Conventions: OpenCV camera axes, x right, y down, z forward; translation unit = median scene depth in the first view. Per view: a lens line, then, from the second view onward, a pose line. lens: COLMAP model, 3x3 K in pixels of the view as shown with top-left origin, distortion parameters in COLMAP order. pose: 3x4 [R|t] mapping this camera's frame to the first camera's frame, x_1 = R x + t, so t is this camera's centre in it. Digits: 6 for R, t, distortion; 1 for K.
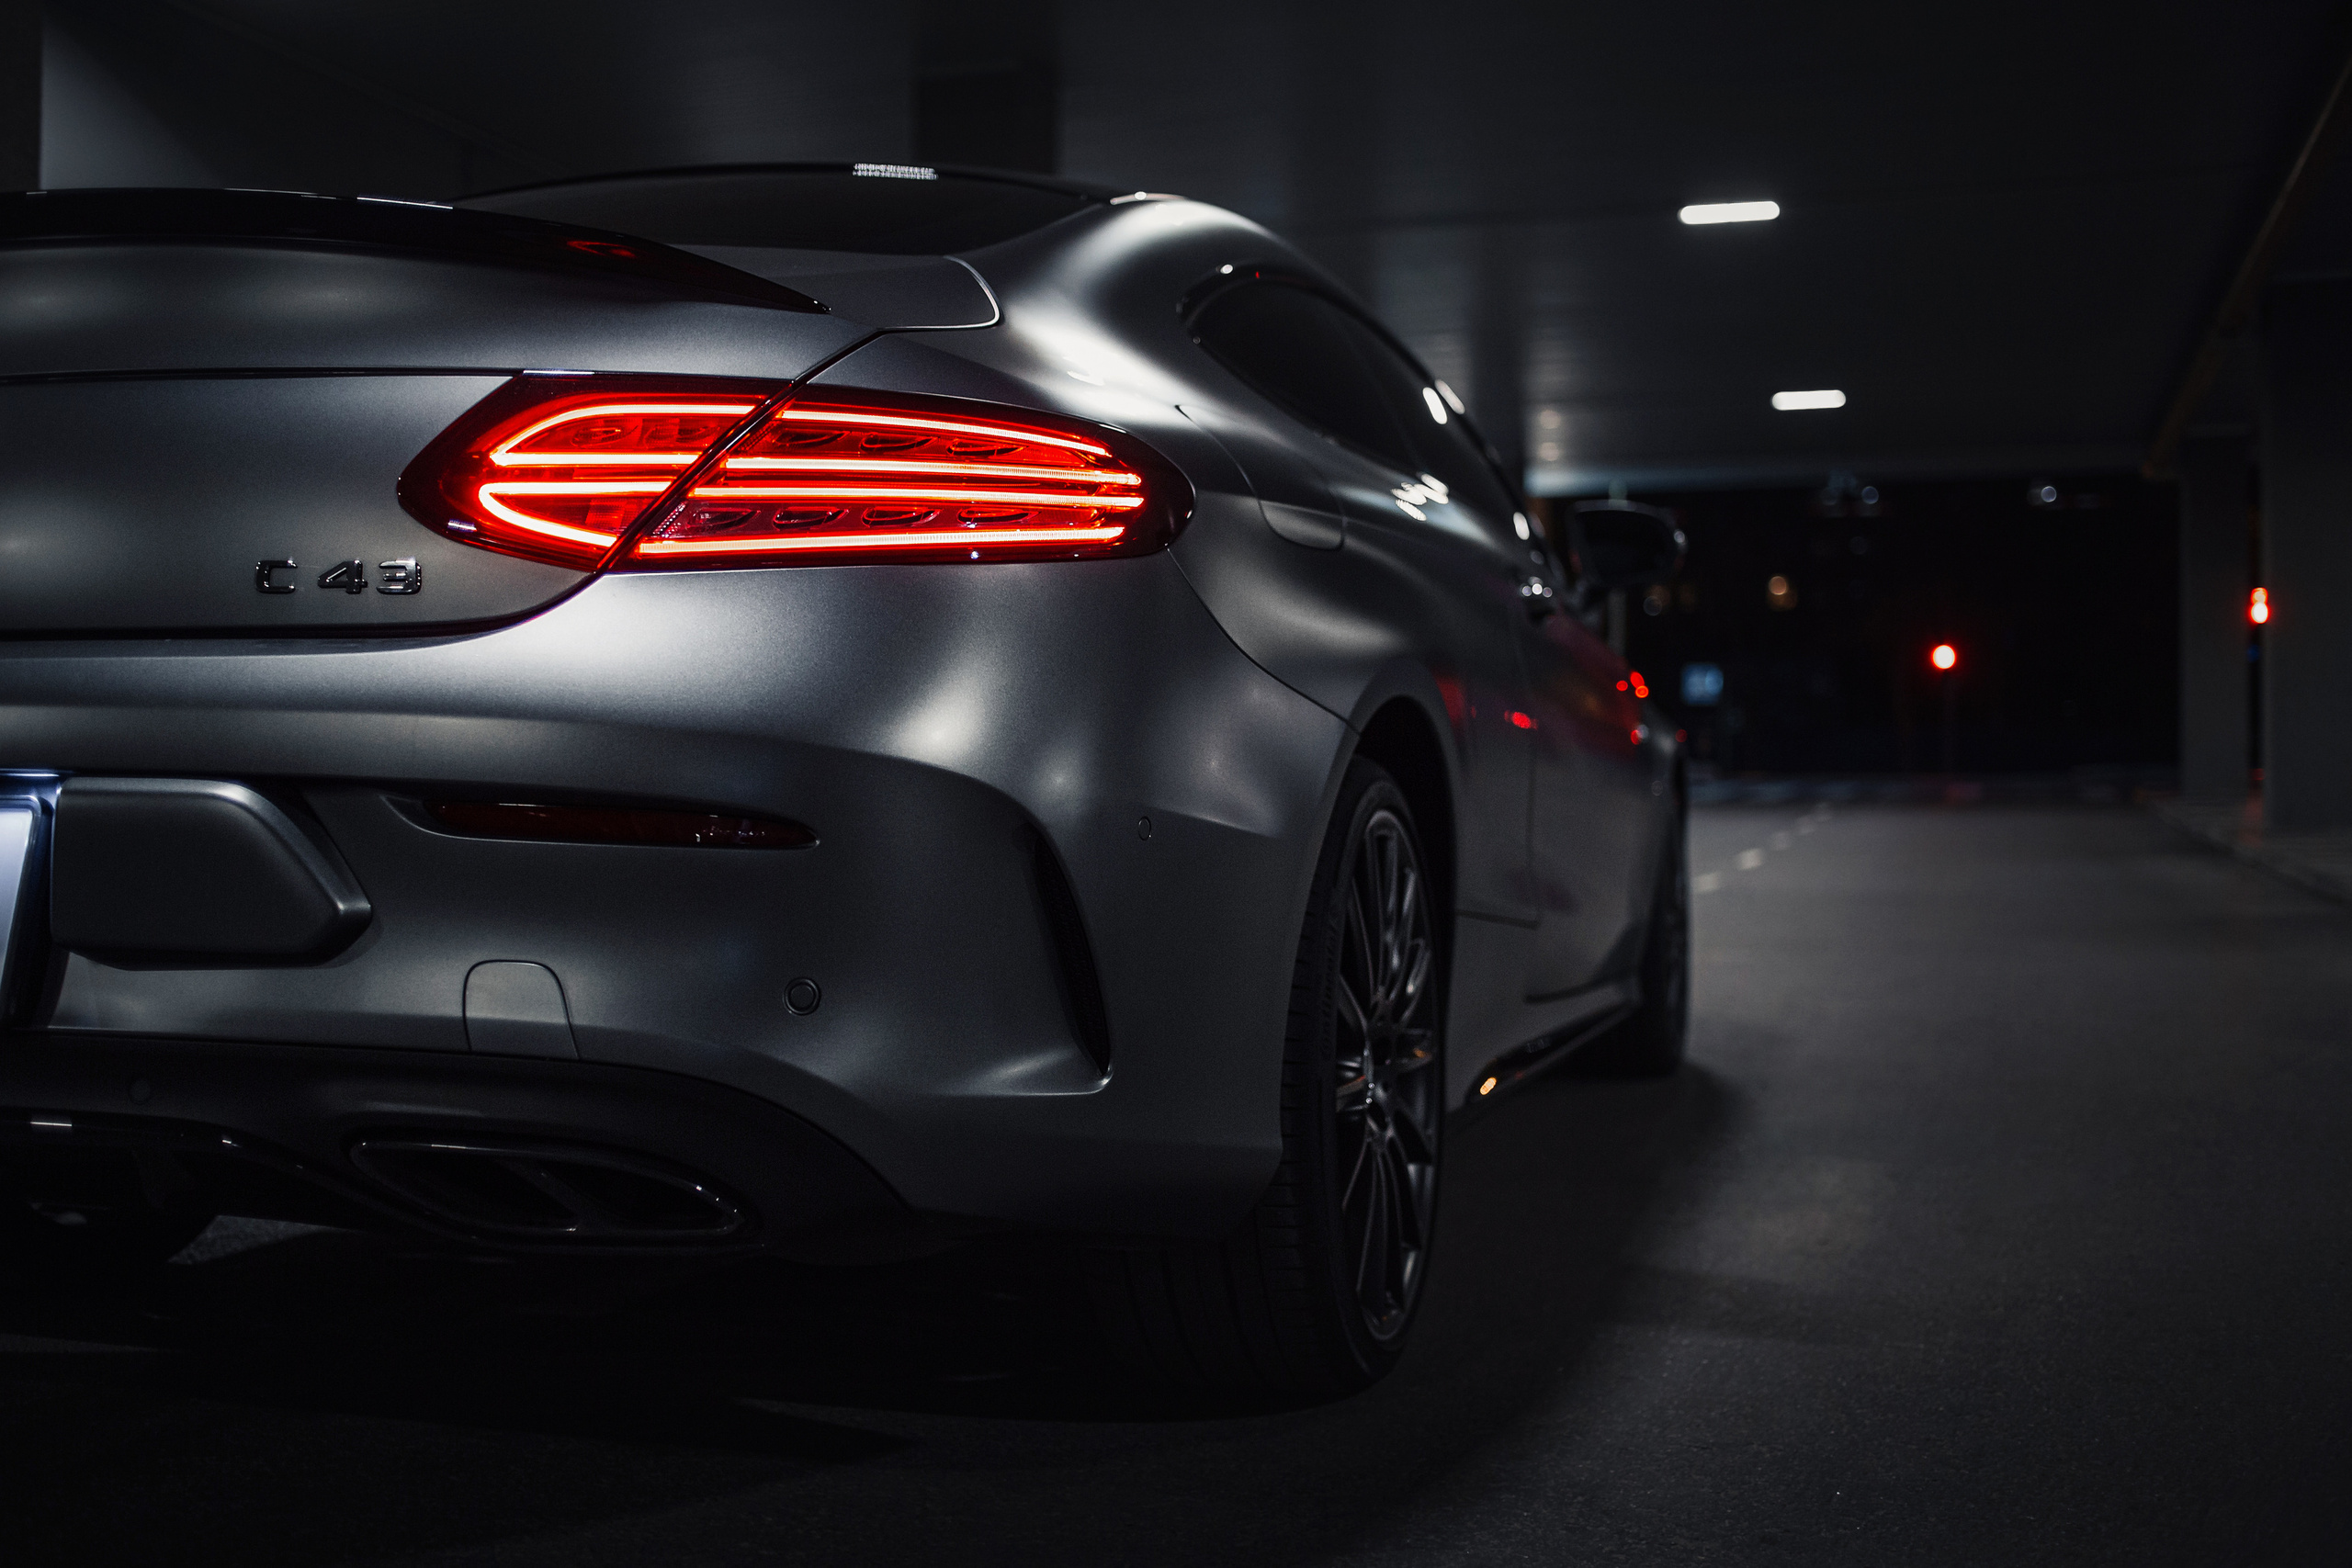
lens RADIAL K [[2375.0, 0, 1176.0], [0, 2375.0, 784.0], [0, 0, 1]] dist [0.009008, 0.008120]
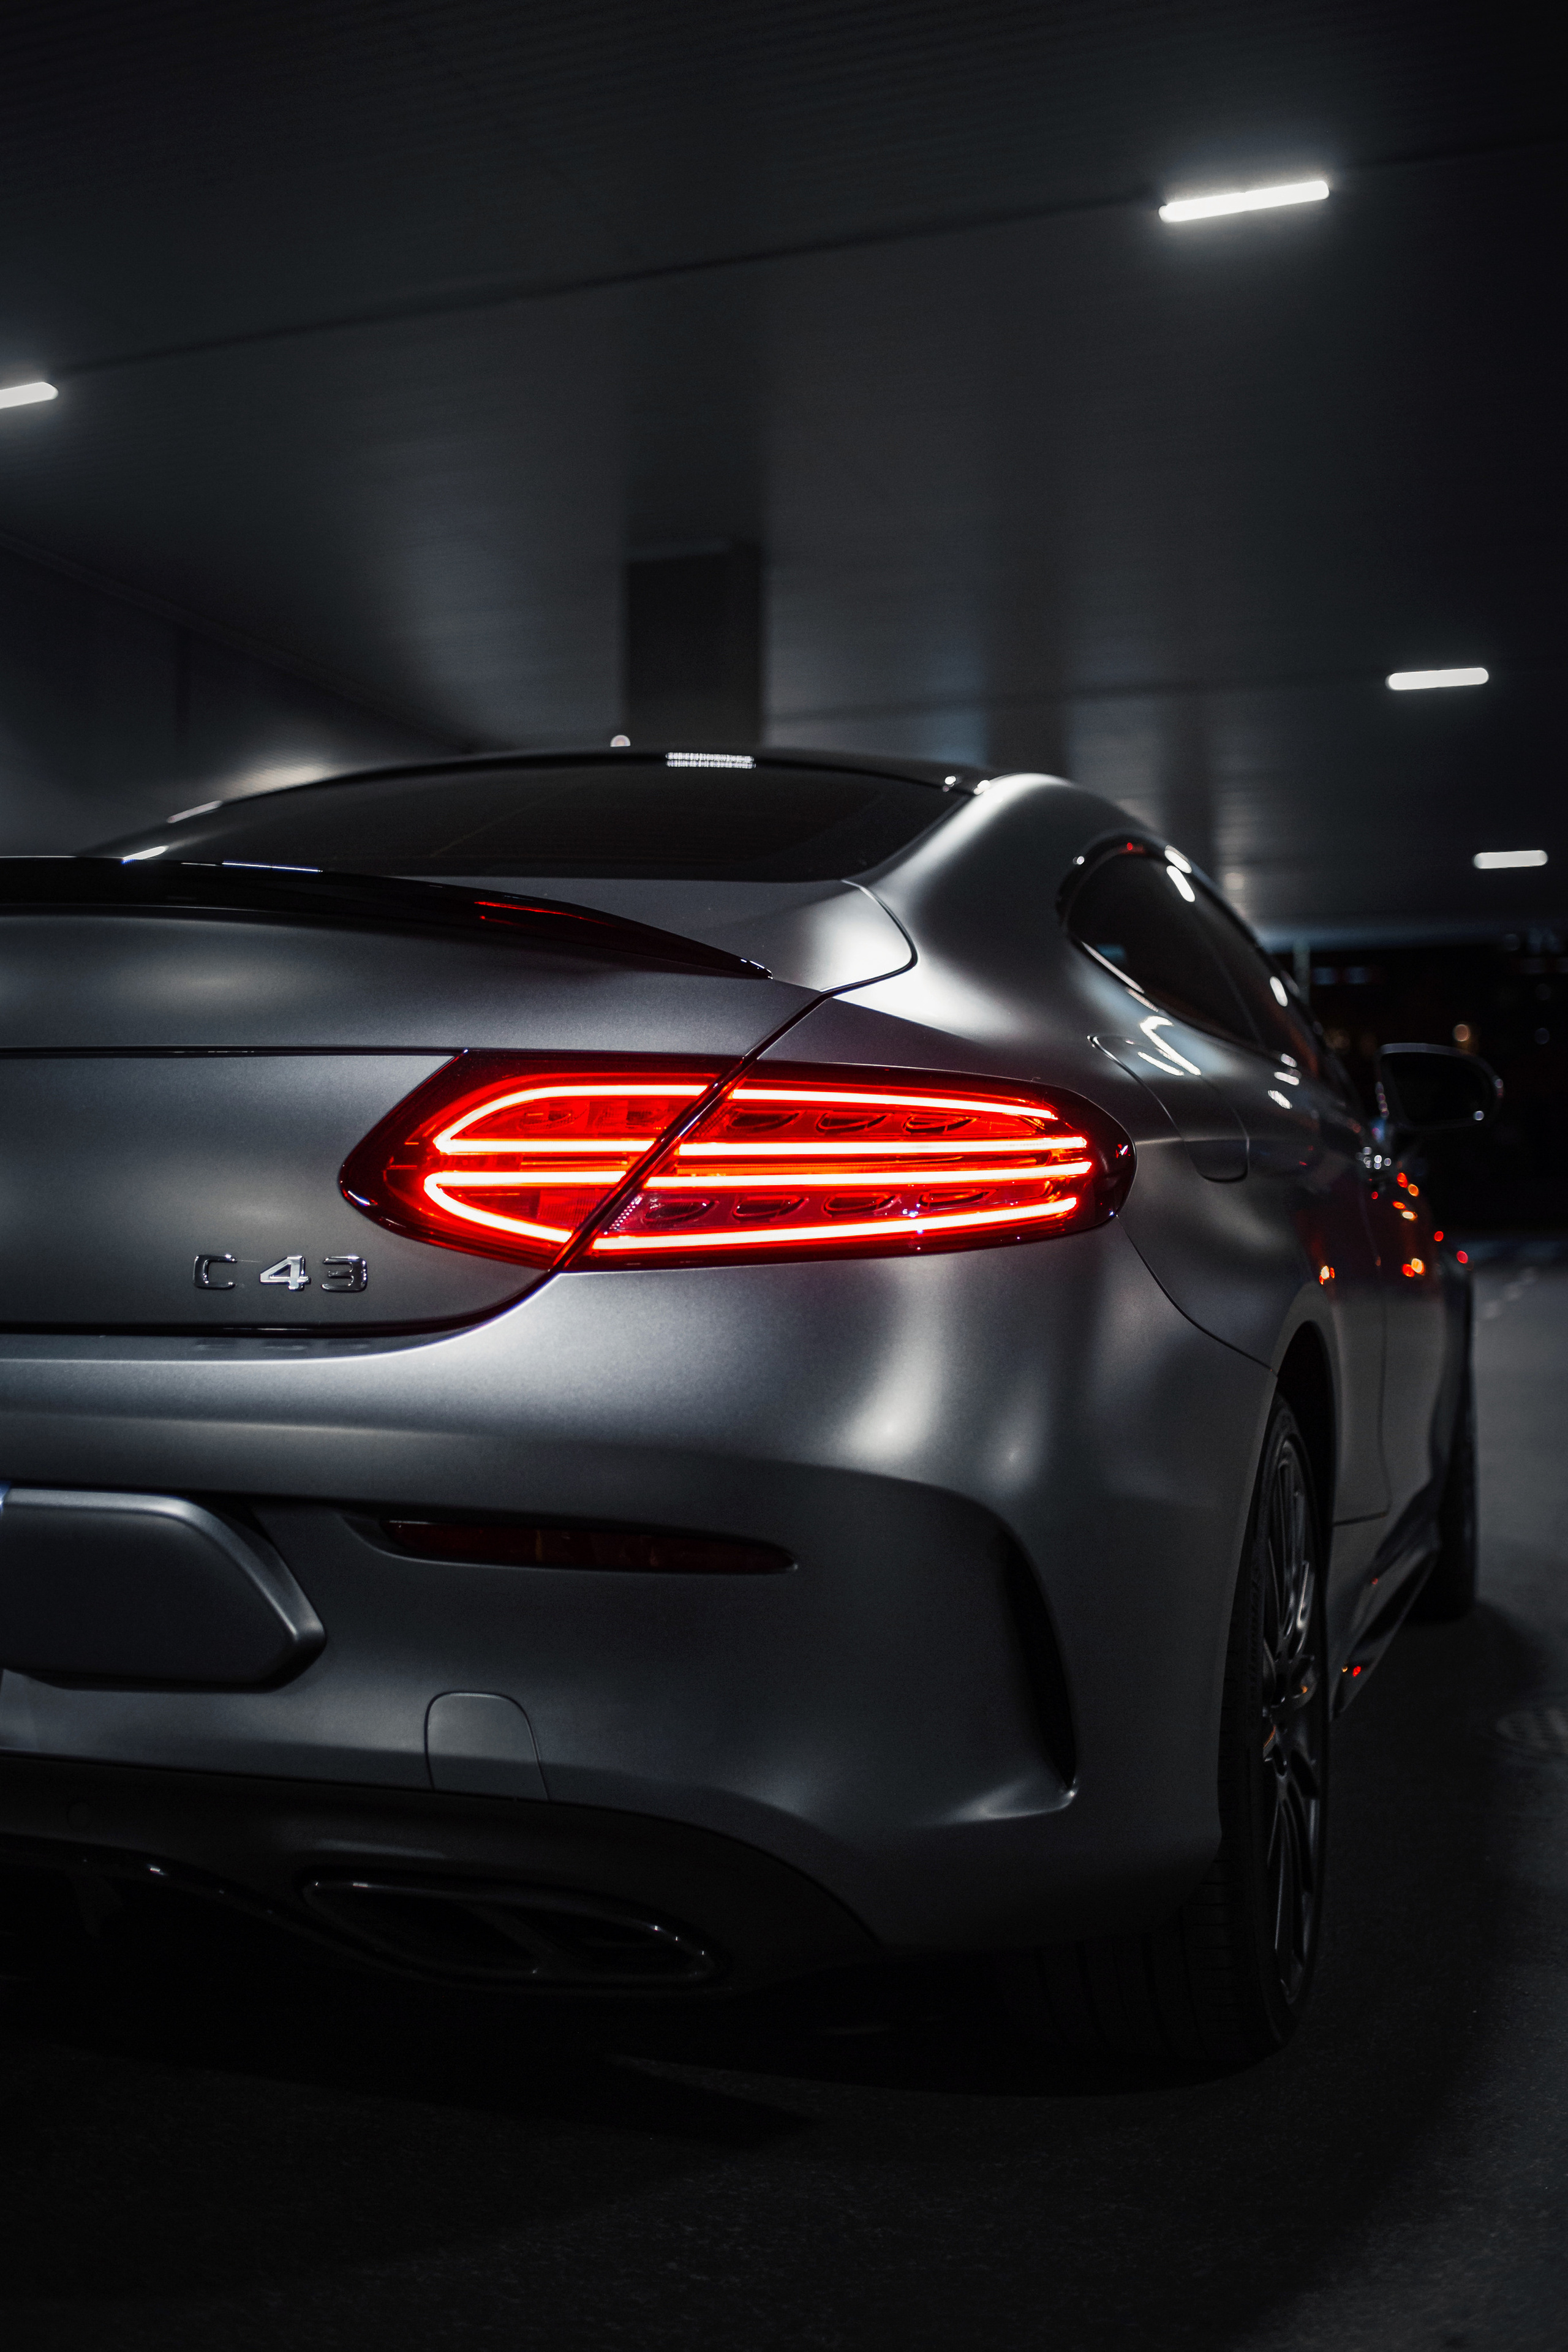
lens RADIAL K [[2381.6, 0, 776.1], [0, 2381.6, 1187.5], [0, 0, 1]] dist [-0.005225, -0.002349]
pose [[0.999314, -0.001071, -0.037015, -0.114970], [0.000234, 0.999744, -0.022607, -0.097877], [0.037030, 0.022582, 0.999059, 0.047275]]
